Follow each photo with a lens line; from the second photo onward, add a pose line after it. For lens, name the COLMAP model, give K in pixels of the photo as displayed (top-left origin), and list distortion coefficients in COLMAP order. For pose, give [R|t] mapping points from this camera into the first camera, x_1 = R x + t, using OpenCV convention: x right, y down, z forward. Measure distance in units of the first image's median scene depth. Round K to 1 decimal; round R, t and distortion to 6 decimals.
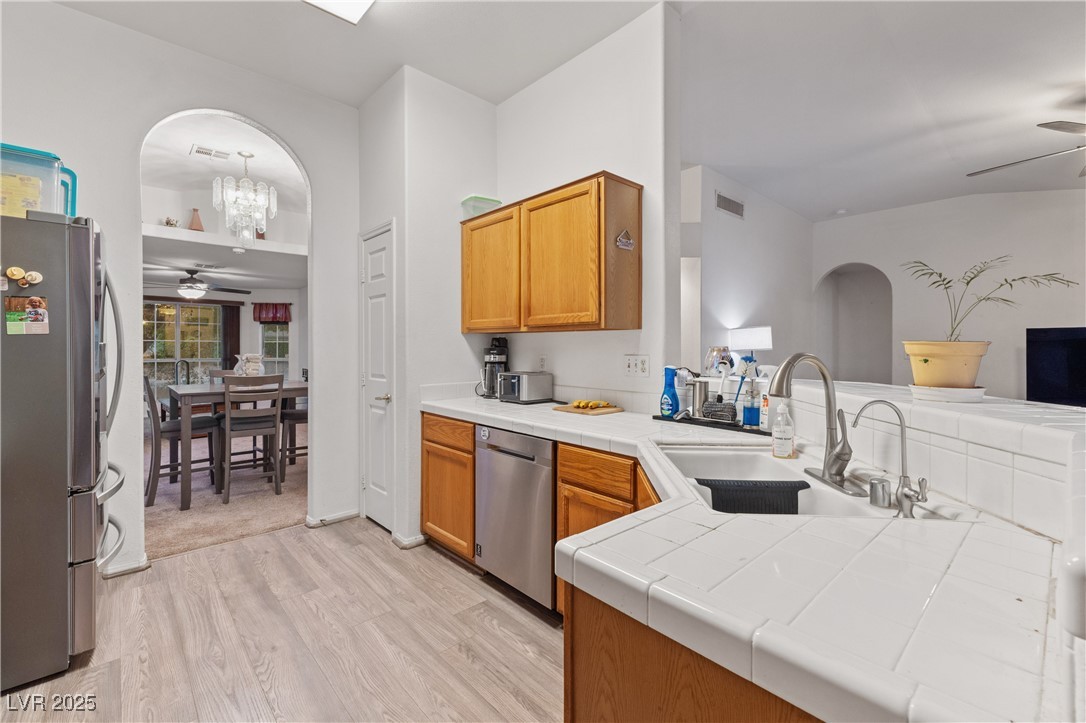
lens RADIAL K [[465.1, 0, 552.8], [0, 465.1, 347.4], [0, 0, 1]] dist [0.006888, 0.000003]
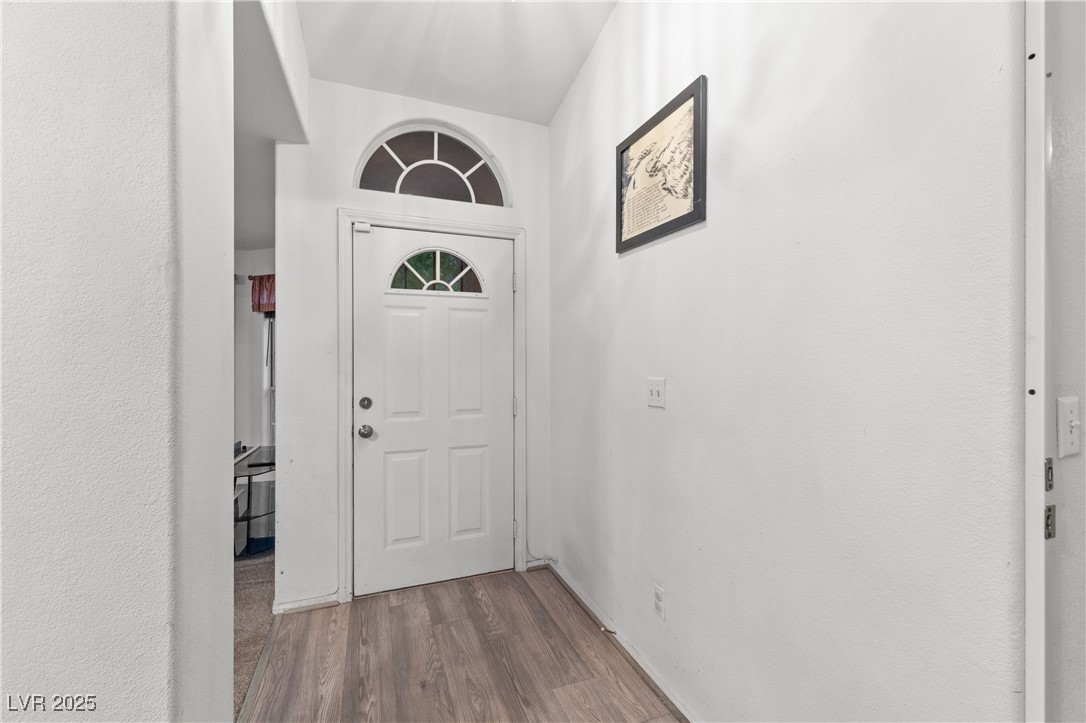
lens RADIAL K [[462.9, 0, 547.7], [0, 462.9, 360.5], [0, 0, 1]] dist [0.007268, 0.000015]
pose [[0.928223, 0.001296, -0.372022, -0.379559], [-0.000855, 0.999999, 0.001349, -0.010433], [0.372024, -0.000934, 0.928223, 1.616634]]
